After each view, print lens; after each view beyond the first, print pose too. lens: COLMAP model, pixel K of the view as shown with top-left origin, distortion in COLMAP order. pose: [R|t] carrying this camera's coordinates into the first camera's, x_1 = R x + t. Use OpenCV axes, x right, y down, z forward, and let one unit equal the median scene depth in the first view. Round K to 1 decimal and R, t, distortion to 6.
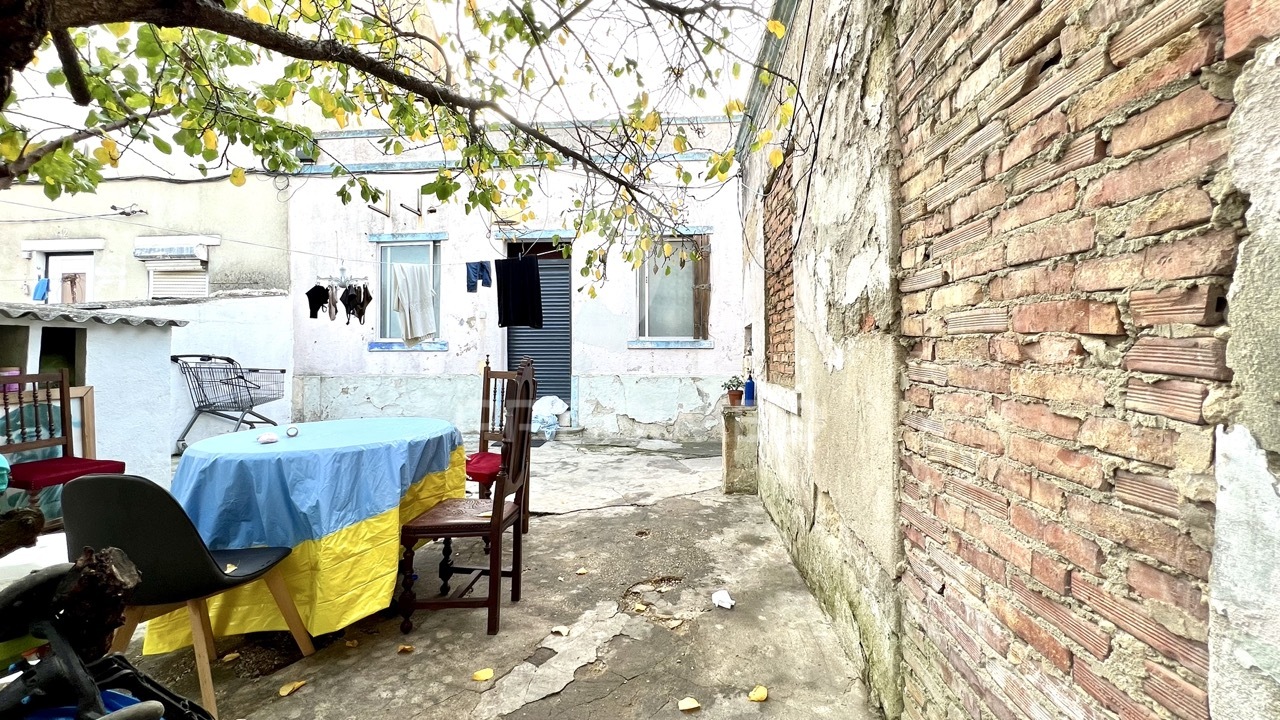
lens RADIAL K [[511.2, 0, 652.7], [0, 511.2, 347.5], [0, 0, 1]] dist [0.001332, -0.000011]
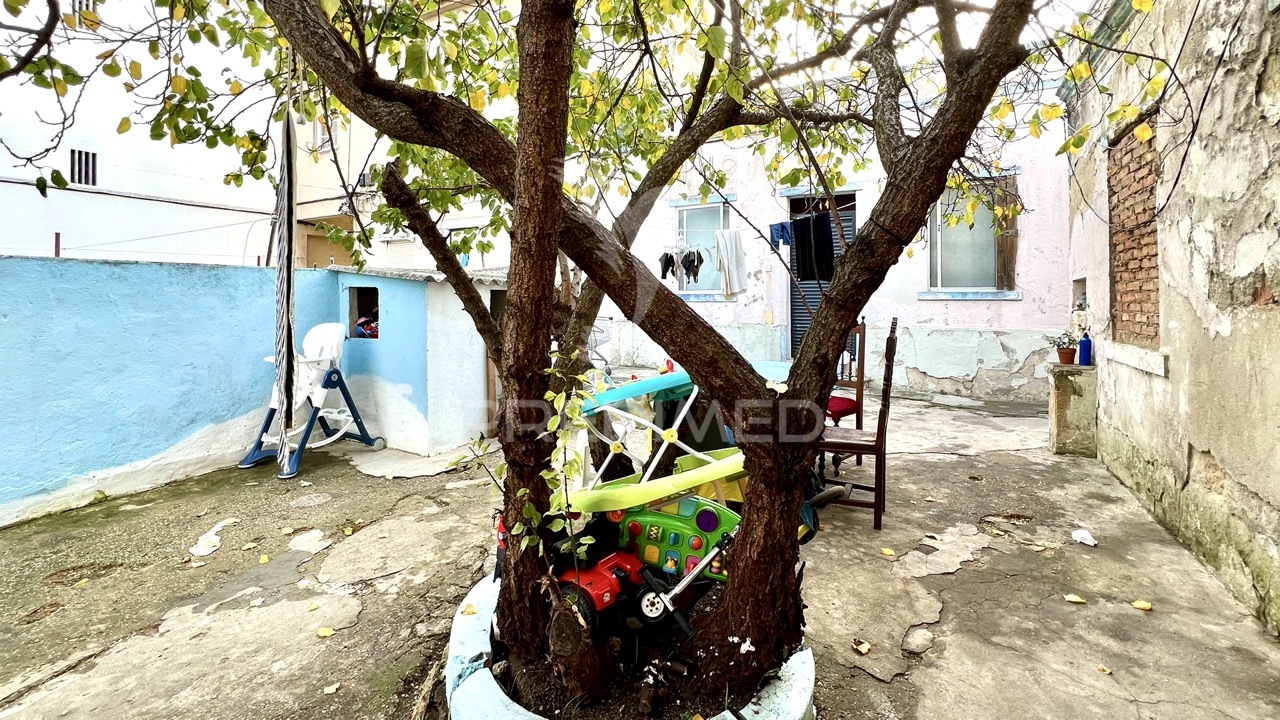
lens RADIAL K [[557.8, 0, 661.7], [0, 557.8, 295.2], [0, 0, 1]] dist [0.000541, 0.000761]
pose [[0.920301, -0.002045, -0.391206, -0.200257], [0.005573, 0.999953, 0.007883, -0.043776], [0.391171, -0.009435, 0.920270, -0.407829]]
